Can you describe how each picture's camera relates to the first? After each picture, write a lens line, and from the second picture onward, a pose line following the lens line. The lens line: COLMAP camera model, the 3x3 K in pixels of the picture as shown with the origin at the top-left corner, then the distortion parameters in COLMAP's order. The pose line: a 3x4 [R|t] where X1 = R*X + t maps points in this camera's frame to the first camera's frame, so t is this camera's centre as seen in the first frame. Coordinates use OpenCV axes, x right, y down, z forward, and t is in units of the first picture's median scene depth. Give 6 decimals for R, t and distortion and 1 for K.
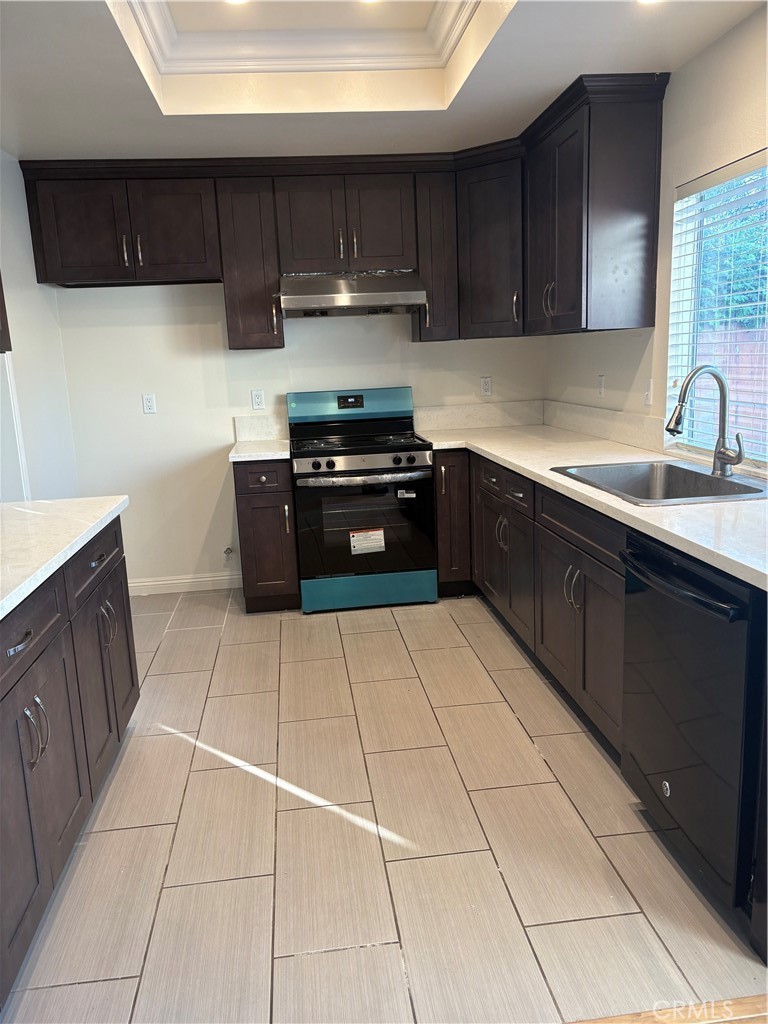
lens RADIAL K [[782.4, 0, 384.0], [0, 782.4, 512.0], [0, 0, 1]] dist [0.046007, -0.062555]
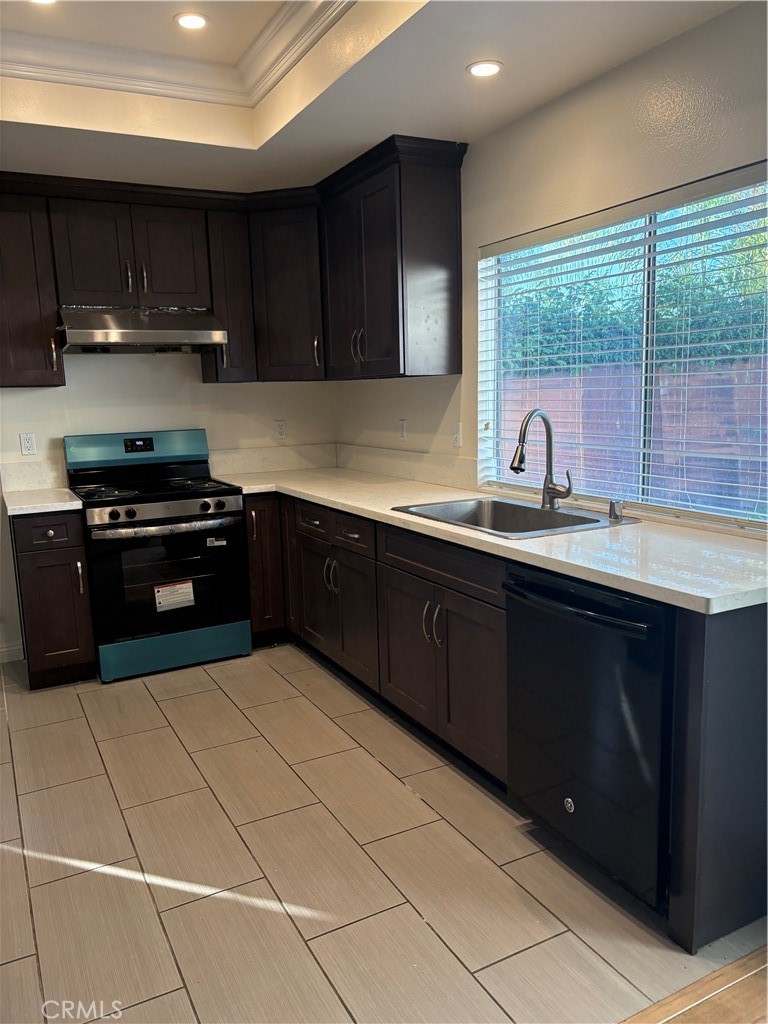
lens RADIAL K [[781.4, 0, 392.8], [0, 781.4, 514.7], [0, 0, 1]] dist [0.044394, -0.049048]
pose [[0.929023, -0.038856, 0.367976, -0.138038], [0.058818, 0.997334, -0.043183, -0.002860], [-0.365317, 0.061762, 0.928832, 0.050026]]
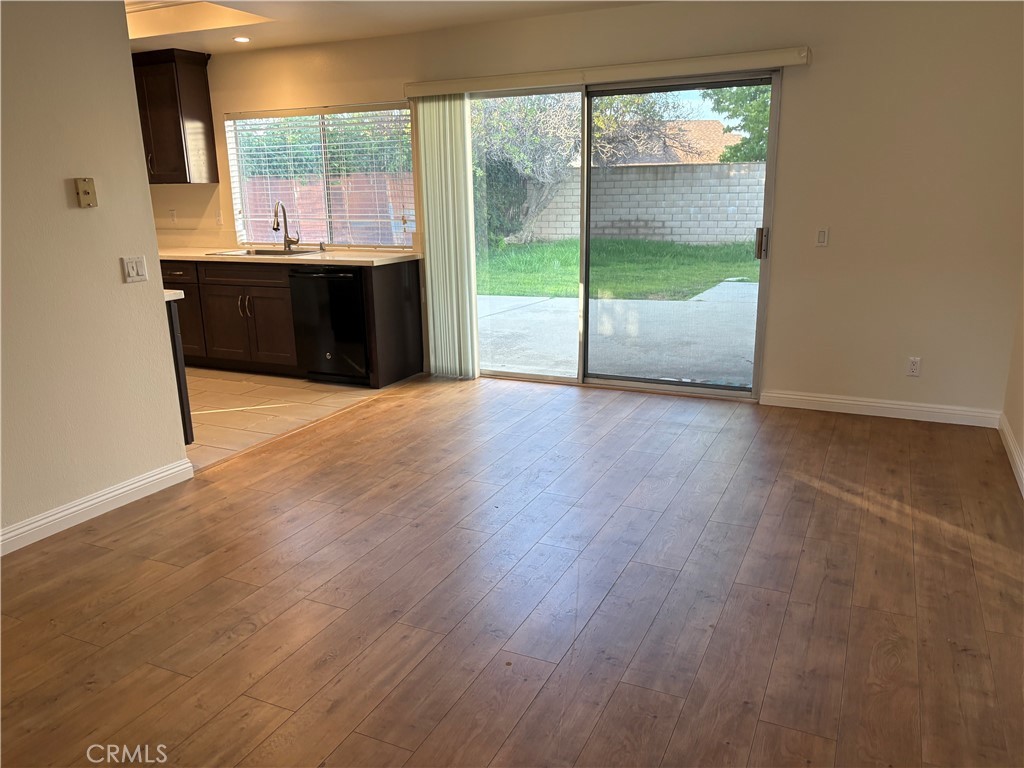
lens RADIAL K [[782.4, 0, 511.5], [0, 782.4, 385.5], [0, 0, 1]] dist [0.046007, -0.062555]
pose [[0.528021, -0.177757, 0.830419, -0.925863], [0.165238, 0.980664, 0.104852, 0.160268], [-0.833001, 0.081853, 0.547184, -0.586460]]
